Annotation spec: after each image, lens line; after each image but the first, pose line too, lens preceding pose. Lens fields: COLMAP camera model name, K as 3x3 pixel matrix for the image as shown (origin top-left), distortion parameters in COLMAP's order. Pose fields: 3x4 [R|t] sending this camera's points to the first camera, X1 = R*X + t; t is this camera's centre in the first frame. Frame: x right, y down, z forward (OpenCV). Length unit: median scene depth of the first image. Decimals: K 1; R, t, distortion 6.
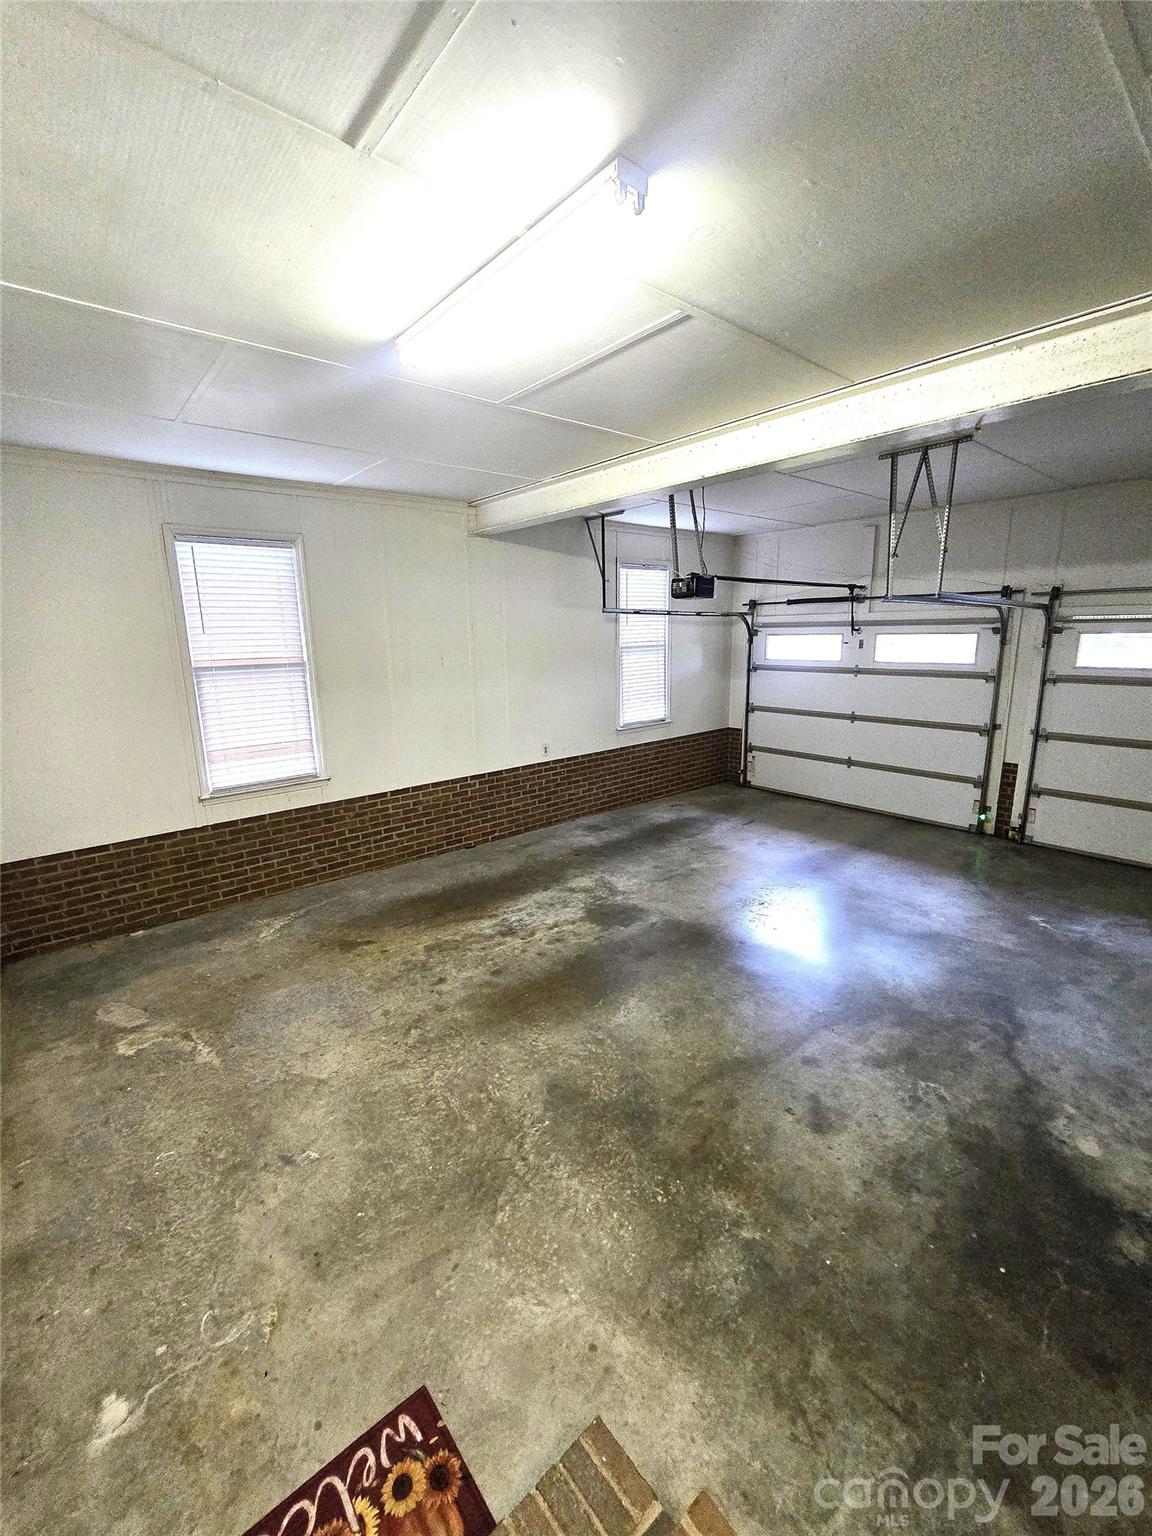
lens RADIAL K [[627.5, 0, 576.5], [0, 627.5, 764.4], [0, 0, 1]] dist [-0.001997, 0.001540]
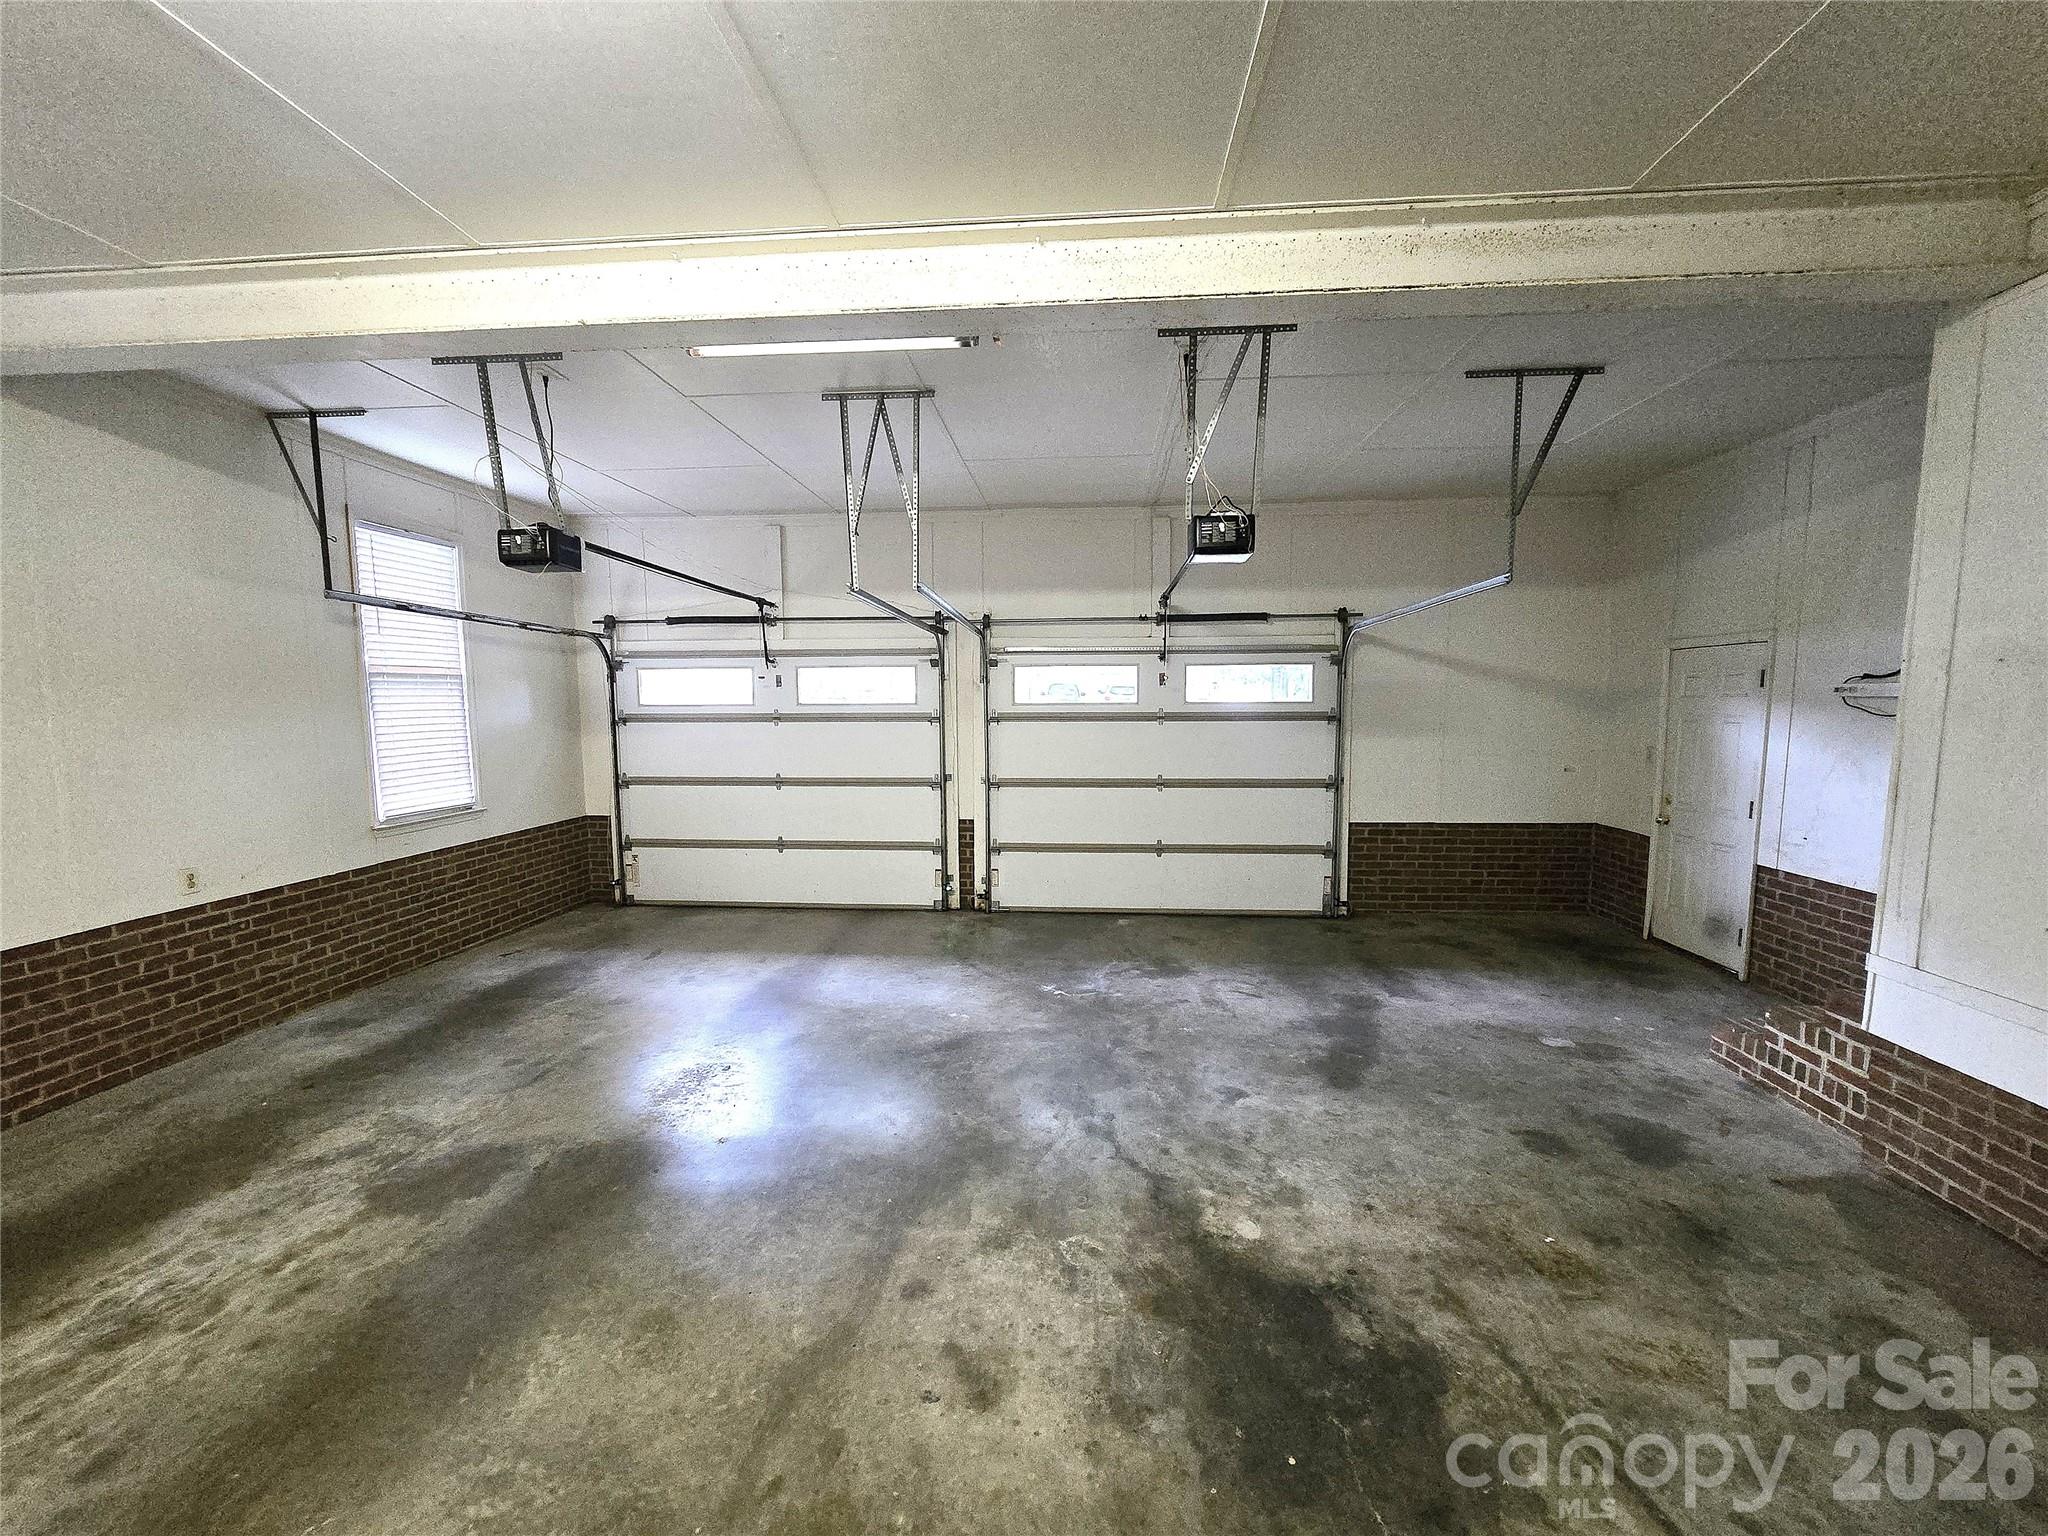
lens RADIAL K [[836.6, 0, 1021.7], [0, 836.6, 783.7], [0, 0, 1]] dist [-0.001997, 0.001540]
pose [[0.714499, -0.059526, 0.697099, -0.038057], [0.141403, 0.988098, -0.060558, 0.030872], [-0.685198, 0.141840, 0.714413, 0.146439]]
